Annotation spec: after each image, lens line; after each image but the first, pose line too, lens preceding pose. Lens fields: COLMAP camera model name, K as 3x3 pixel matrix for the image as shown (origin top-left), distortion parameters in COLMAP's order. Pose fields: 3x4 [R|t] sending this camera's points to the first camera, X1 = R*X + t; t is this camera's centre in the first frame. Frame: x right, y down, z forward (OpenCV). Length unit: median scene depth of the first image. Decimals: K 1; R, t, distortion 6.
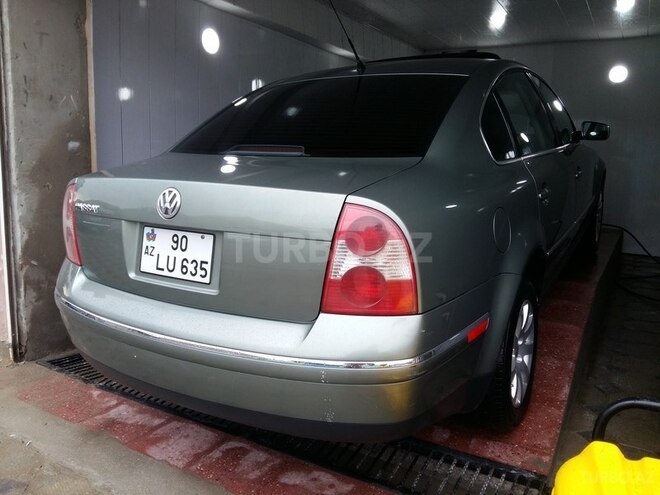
lens RADIAL K [[526.9, 0, 332.6], [0, 526.9, 245.8], [0, 0, 1]] dist [0.097348, -0.187161]
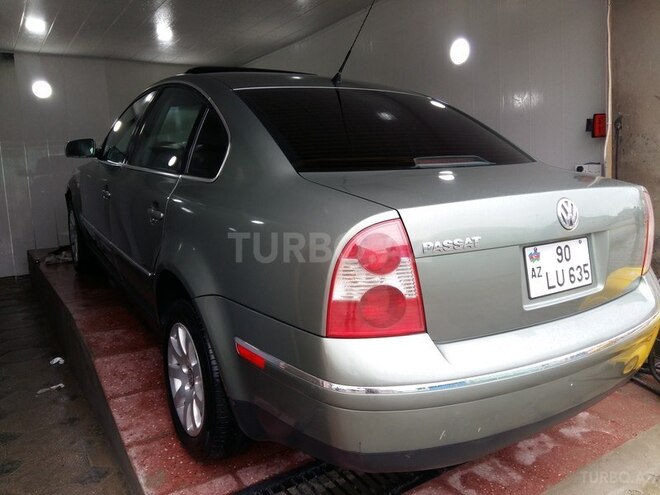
lens RADIAL K [[526.9, 0, 332.6], [0, 526.9, 245.8], [0, 0, 1]] dist [0.097348, -0.187161]
pose [[0.444795, -0.164717, 0.880356, -1.330536], [0.195608, 0.977079, 0.083984, -0.184348], [-0.874011, 0.134849, 0.466820, 0.904554]]
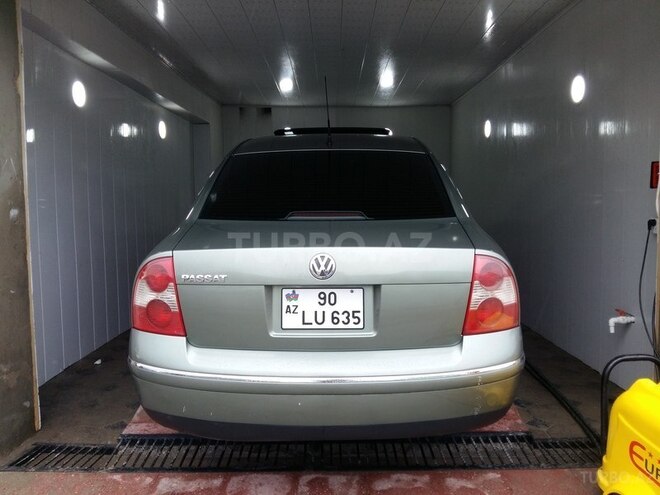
lens RADIAL K [[526.9, 0, 332.6], [0, 526.9, 245.8], [0, 0, 1]] dist [0.097348, -0.187161]
pose [[0.866253, -0.071779, 0.494423, -0.849986], [0.107096, 0.993300, -0.043433, -0.070494], [-0.487993, 0.090575, 0.868136, -0.046422]]
